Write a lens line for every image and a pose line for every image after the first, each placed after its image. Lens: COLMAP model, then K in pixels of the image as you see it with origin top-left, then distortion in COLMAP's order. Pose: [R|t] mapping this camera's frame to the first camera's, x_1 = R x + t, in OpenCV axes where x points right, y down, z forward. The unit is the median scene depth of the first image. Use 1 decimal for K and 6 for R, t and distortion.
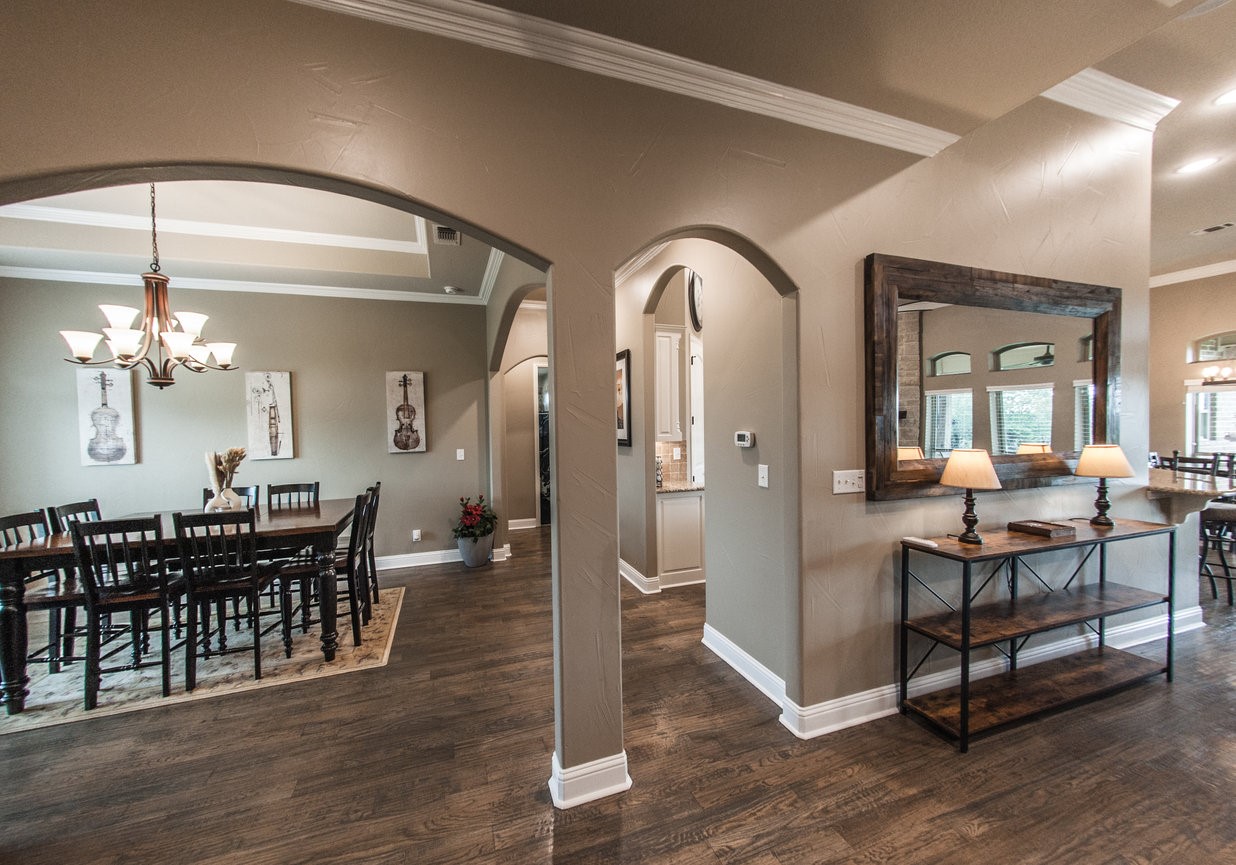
lens RADIAL K [[437.7, 0, 585.7], [0, 437.7, 431.5], [0, 0, 1]] dist [-0.000300, 0.000155]
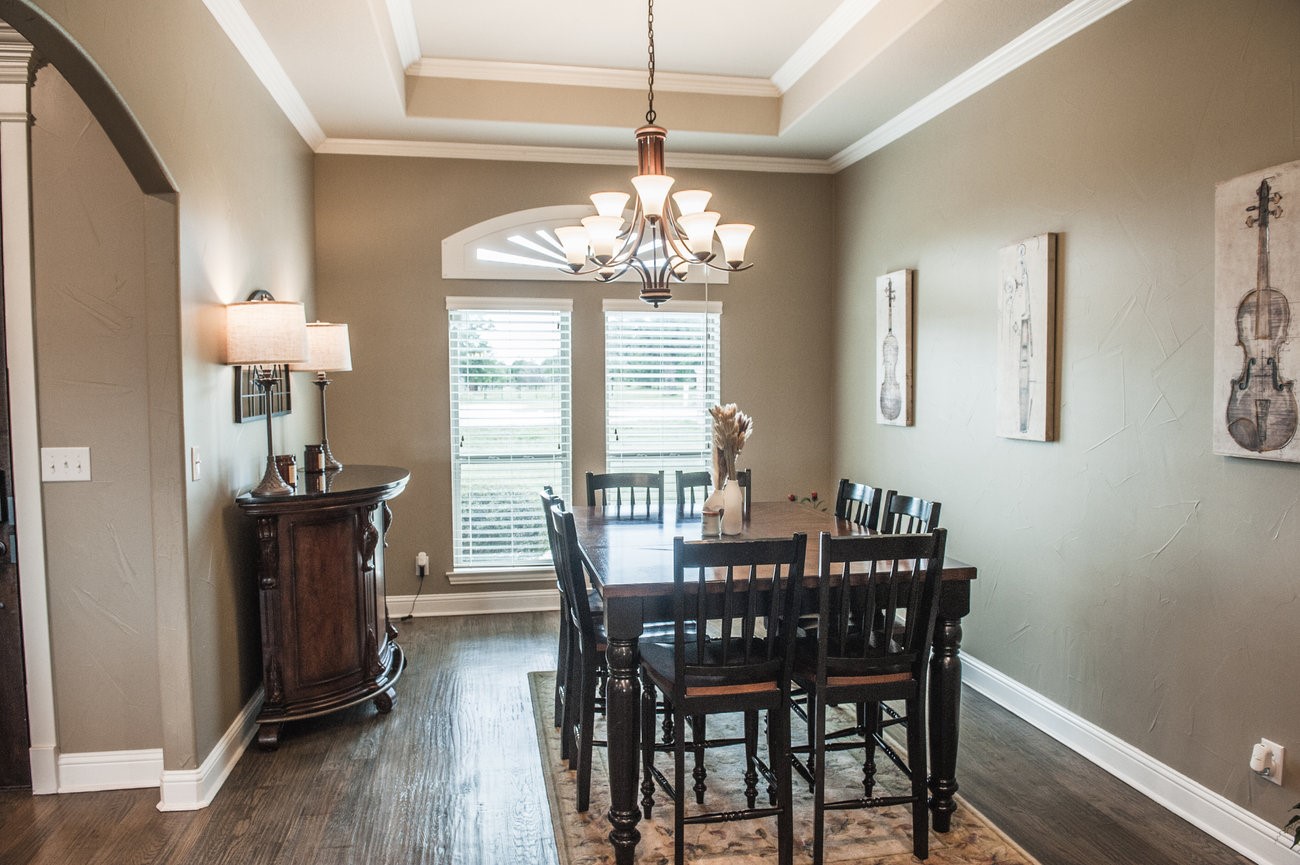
lens RADIAL K [[880.6, 0, 650.0], [0, 880.6, 432.5], [0, 0, 1]] dist [-0.053004, -0.003793]
pose [[-0.124912, 0.079678, -0.988963, 0.198855], [-0.007137, 0.996672, 0.081201, -0.012676], [0.992142, 0.017201, -0.123928, 0.738266]]
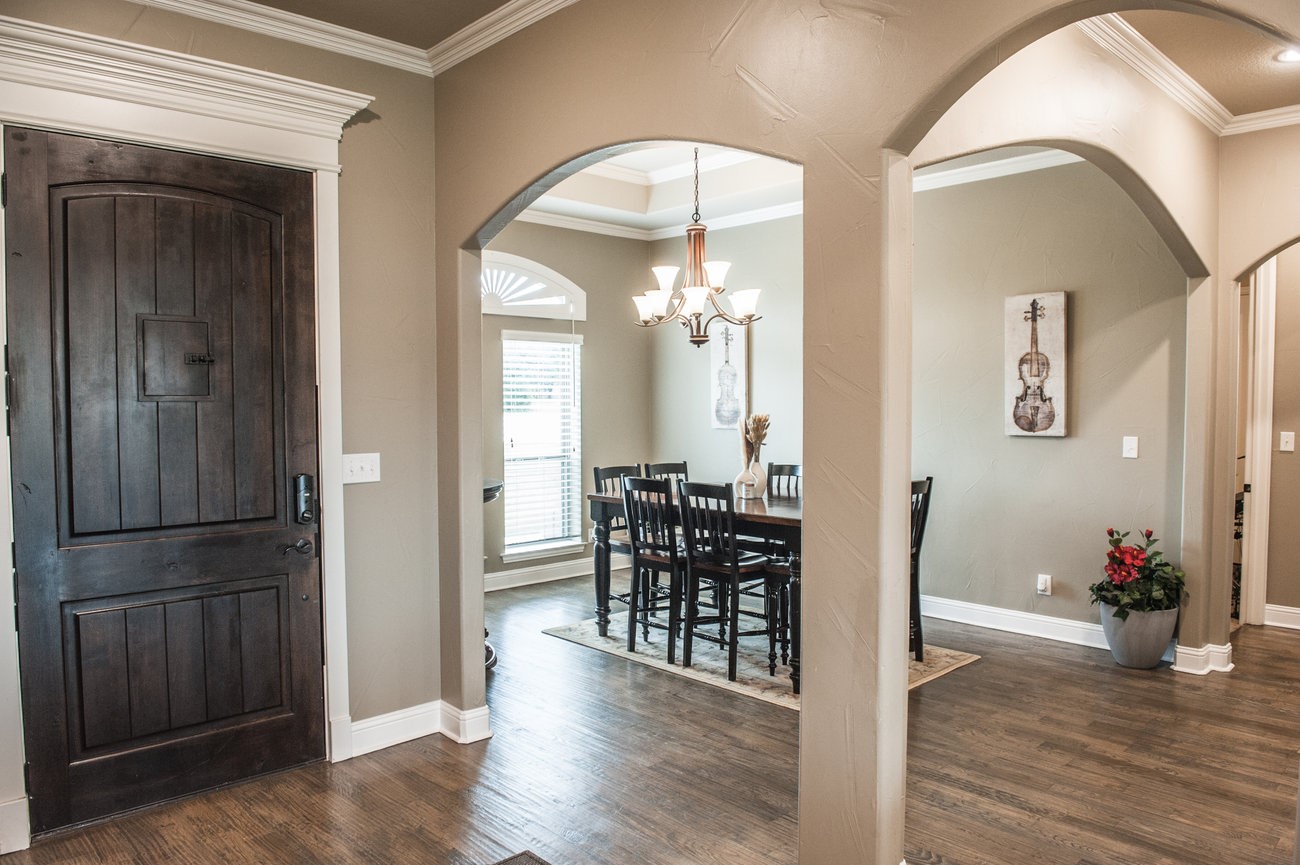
lens RADIAL K [[880.6, 0, 650.0], [0, 880.6, 432.5], [0, 0, 1]] dist [-0.053004, -0.003793]
pose [[0.429983, 0.056849, -0.901045, 0.434846], [-0.017937, 0.998357, 0.054429, -0.010734], [0.902659, -0.007241, 0.430296, 0.065423]]
